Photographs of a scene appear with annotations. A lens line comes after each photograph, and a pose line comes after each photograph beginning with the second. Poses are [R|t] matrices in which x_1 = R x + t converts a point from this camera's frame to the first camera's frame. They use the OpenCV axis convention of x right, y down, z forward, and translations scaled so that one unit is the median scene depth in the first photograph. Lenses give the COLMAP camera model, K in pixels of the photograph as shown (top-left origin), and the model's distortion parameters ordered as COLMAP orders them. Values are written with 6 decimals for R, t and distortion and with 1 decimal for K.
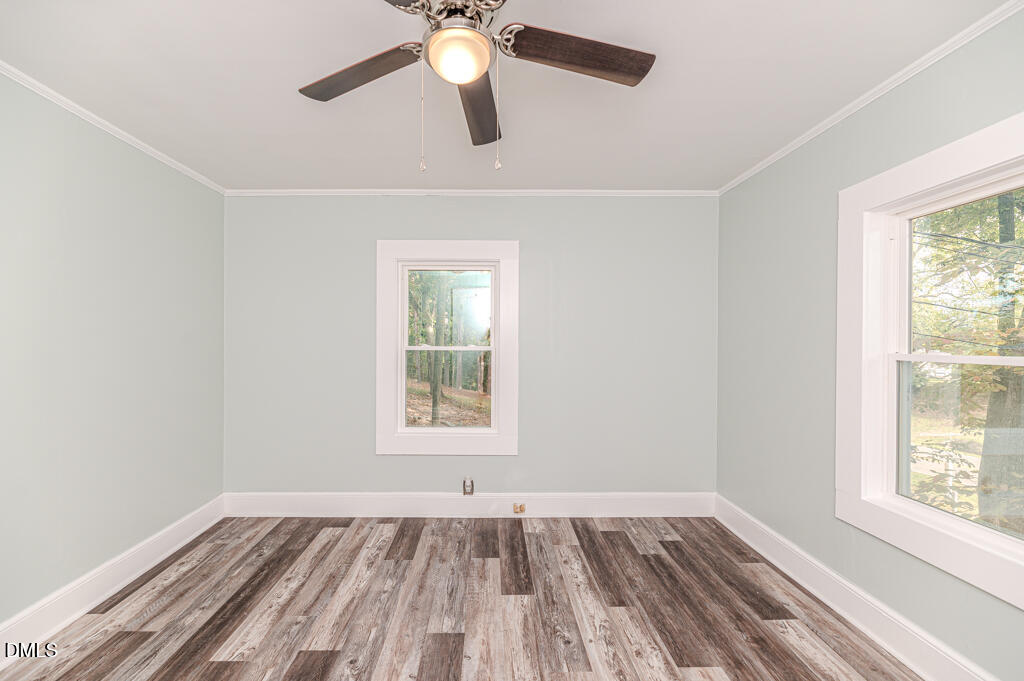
lens RADIAL K [[407.4, 0, 512.0], [0, 407.4, 340.5], [0, 0, 1]] dist [0.000817, -0.001667]
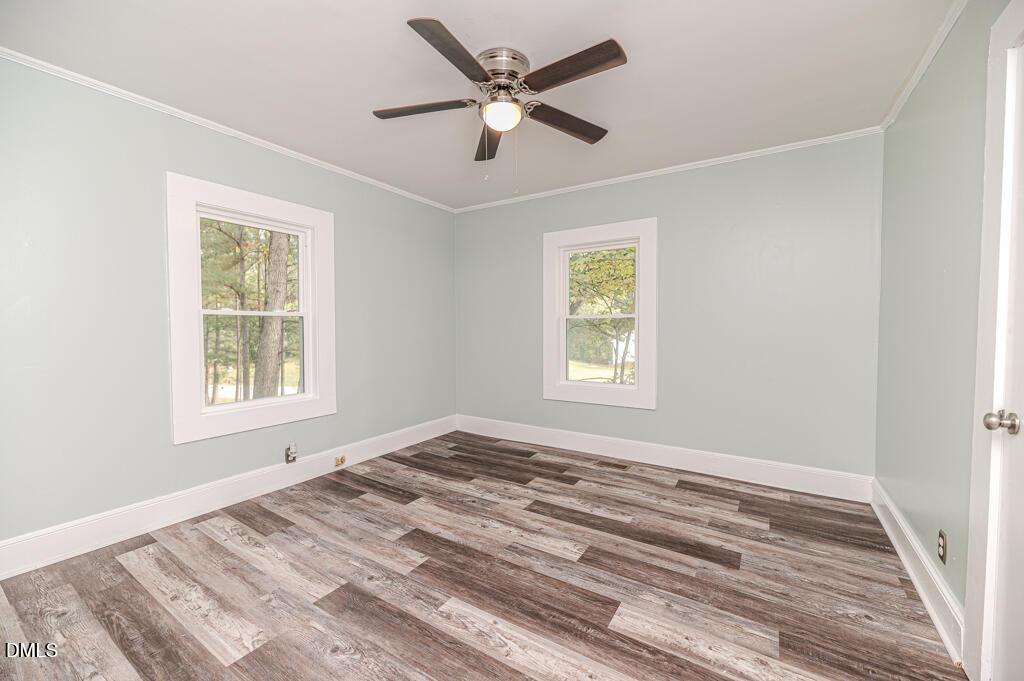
lens RADIAL K [[407.4, 0, 512.0], [0, 407.4, 340.5], [0, 0, 1]] dist [0.000817, -0.001667]
pose [[0.553229, -0.039683, 0.832084, -0.732545], [0.008845, 0.999088, 0.041767, 0.072834], [-0.832982, -0.015747, 0.553075, 0.057791]]
